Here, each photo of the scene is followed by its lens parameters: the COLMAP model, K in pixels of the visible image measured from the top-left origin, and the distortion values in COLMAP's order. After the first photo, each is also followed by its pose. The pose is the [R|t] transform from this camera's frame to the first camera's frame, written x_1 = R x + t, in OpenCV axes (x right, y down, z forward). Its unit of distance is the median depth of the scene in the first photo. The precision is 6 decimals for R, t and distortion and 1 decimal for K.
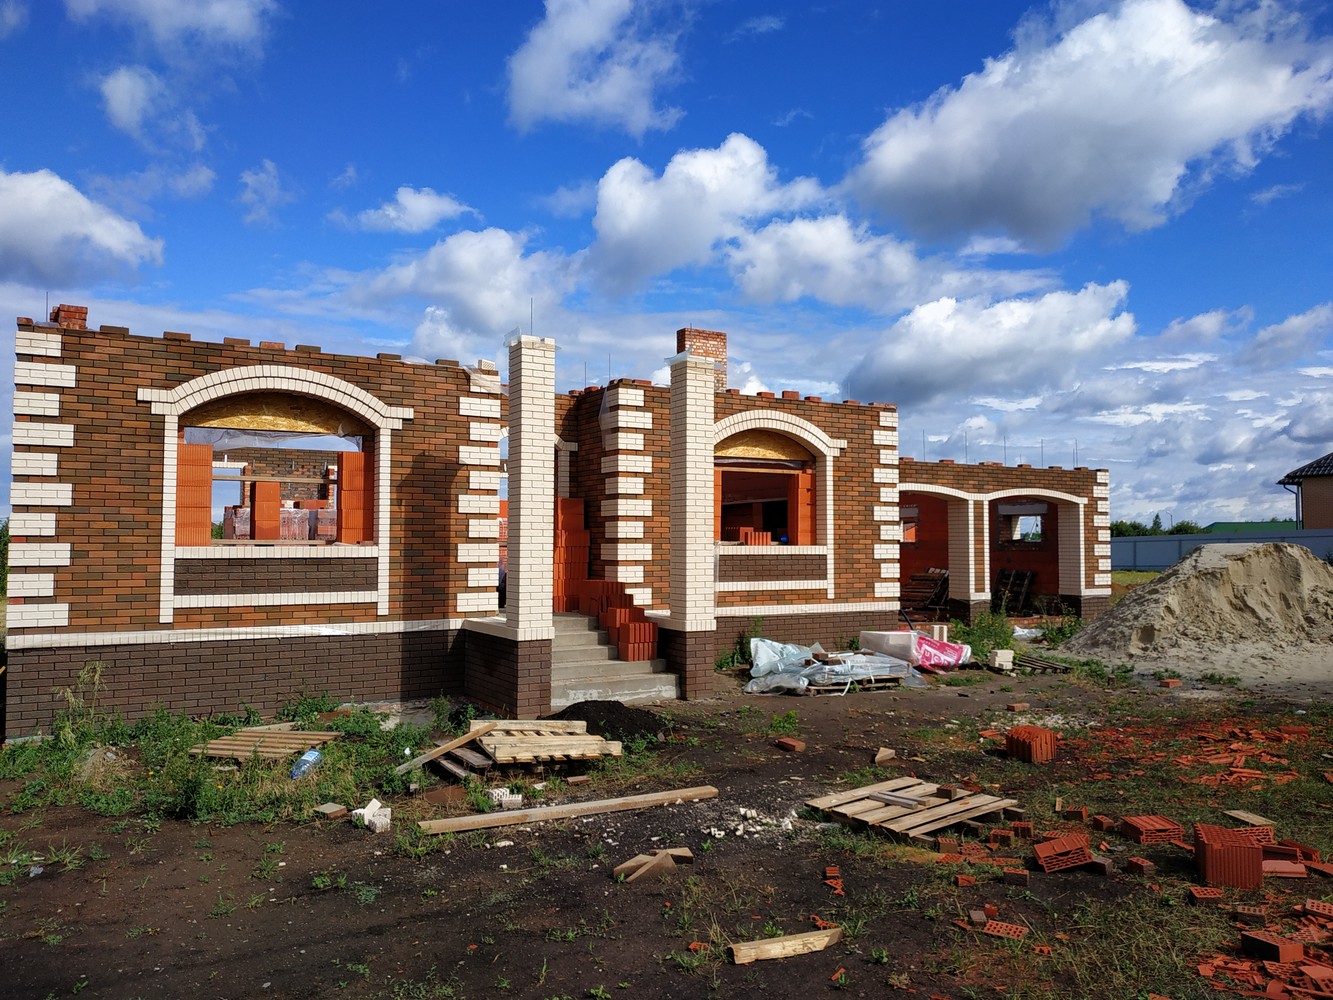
lens RADIAL K [[950.3, 0, 662.1], [0, 950.3, 500.4], [0, 0, 1]] dist [0.092935, -0.195414]
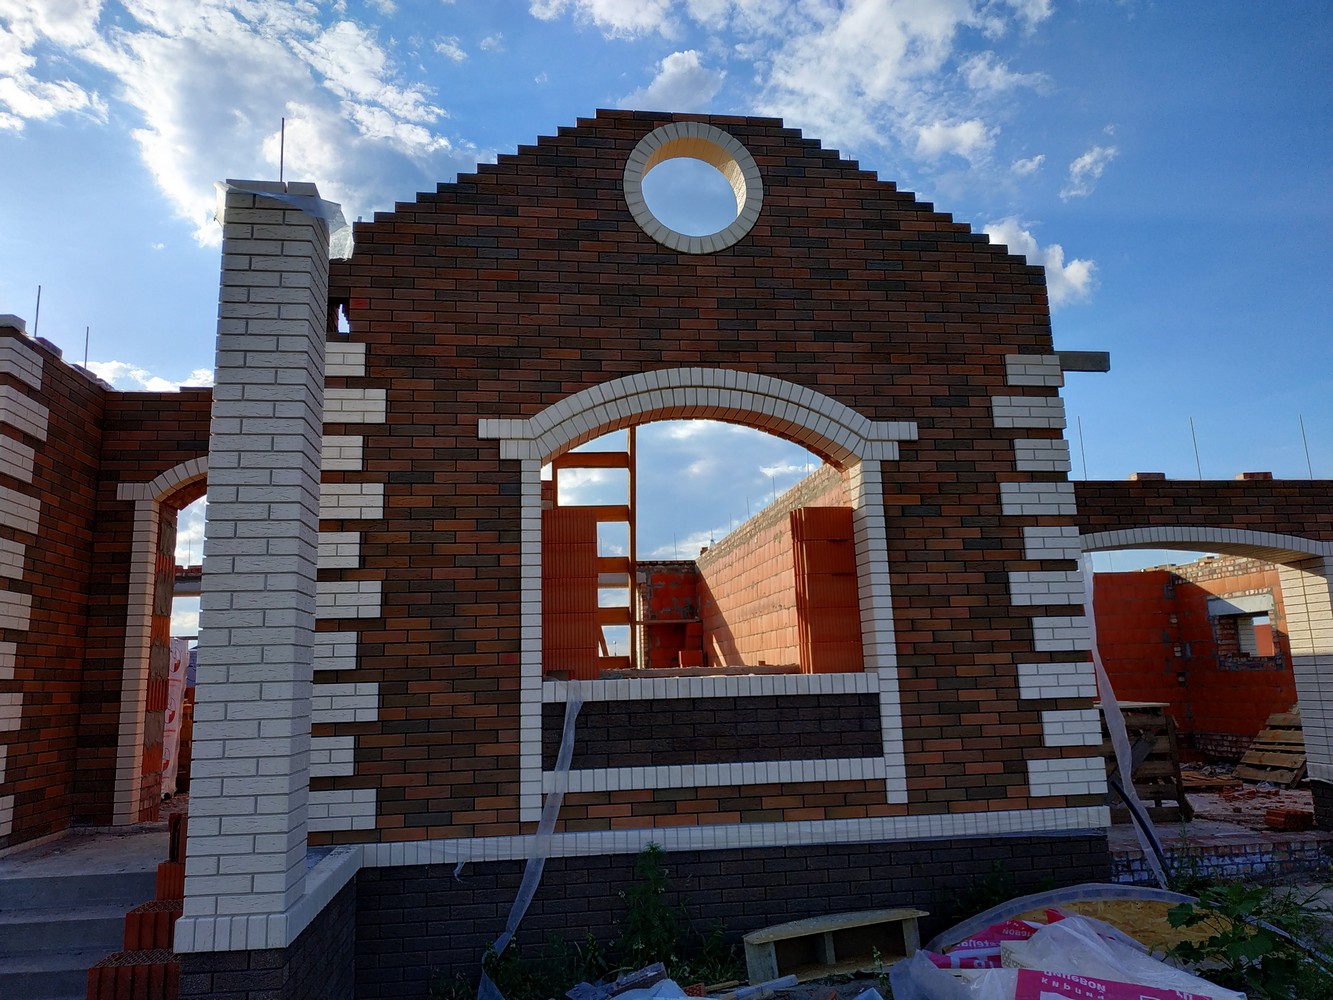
lens RADIAL K [[950.3, 0, 662.1], [0, 950.3, 500.4], [0, 0, 1]] dist [0.092935, -0.195414]
pose [[0.926025, -0.099403, -0.364137, 0.280108], [0.048417, 0.988013, -0.146582, 0.034657], [0.374343, 0.118108, 0.919738, 0.651986]]
